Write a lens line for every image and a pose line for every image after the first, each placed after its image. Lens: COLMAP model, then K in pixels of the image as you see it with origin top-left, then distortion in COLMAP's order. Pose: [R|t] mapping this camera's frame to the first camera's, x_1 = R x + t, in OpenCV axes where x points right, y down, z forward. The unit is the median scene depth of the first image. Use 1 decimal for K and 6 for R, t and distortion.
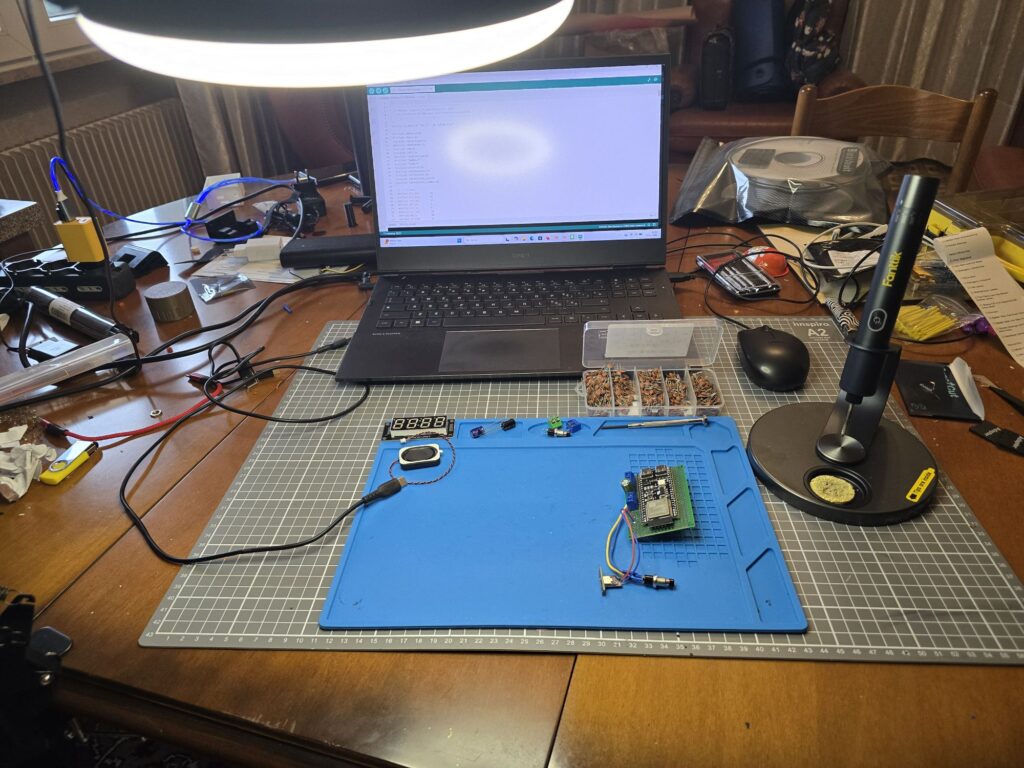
lens RADIAL K [[700.8, 0, 512.0], [0, 700.8, 384.0], [0, 0, 1]] dist [0.004356, -0.025043]
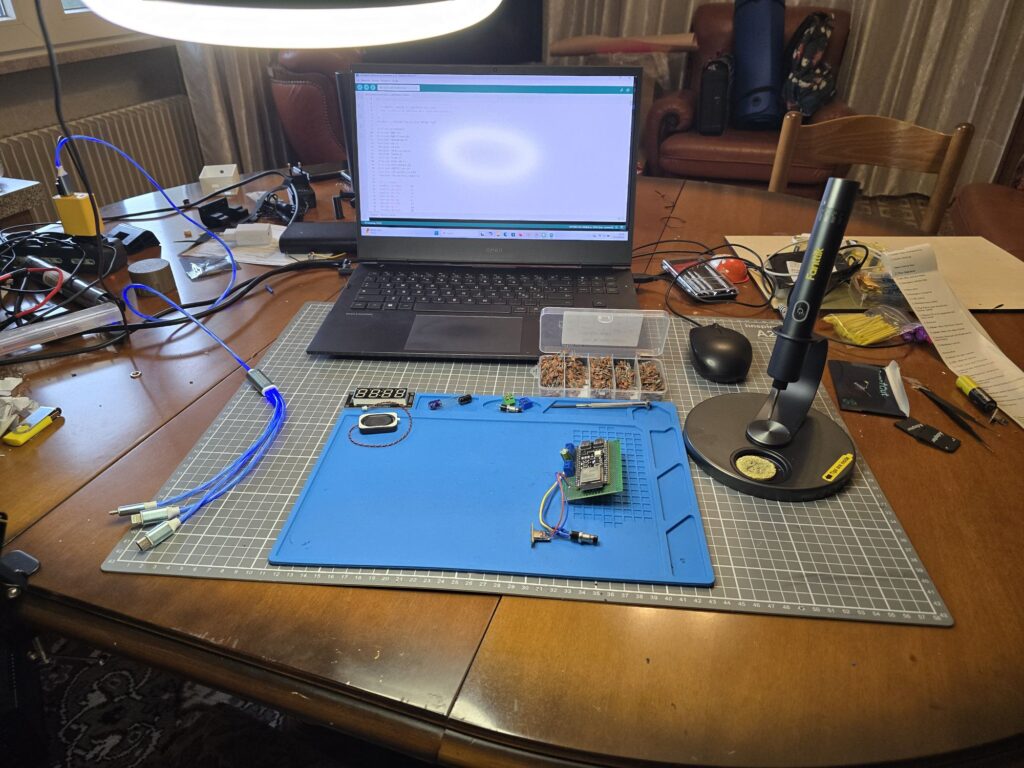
lens RADIAL K [[701.1, 0, 509.9], [0, 701.1, 388.7], [0, 0, 1]] dist [0.006344, -0.027652]
pose [[0.998700, 0.050920, 0.002272, 0.056985], [-0.050869, 0.998527, -0.018862, 0.055237], [-0.003229, 0.018722, 0.999820, -0.063872]]
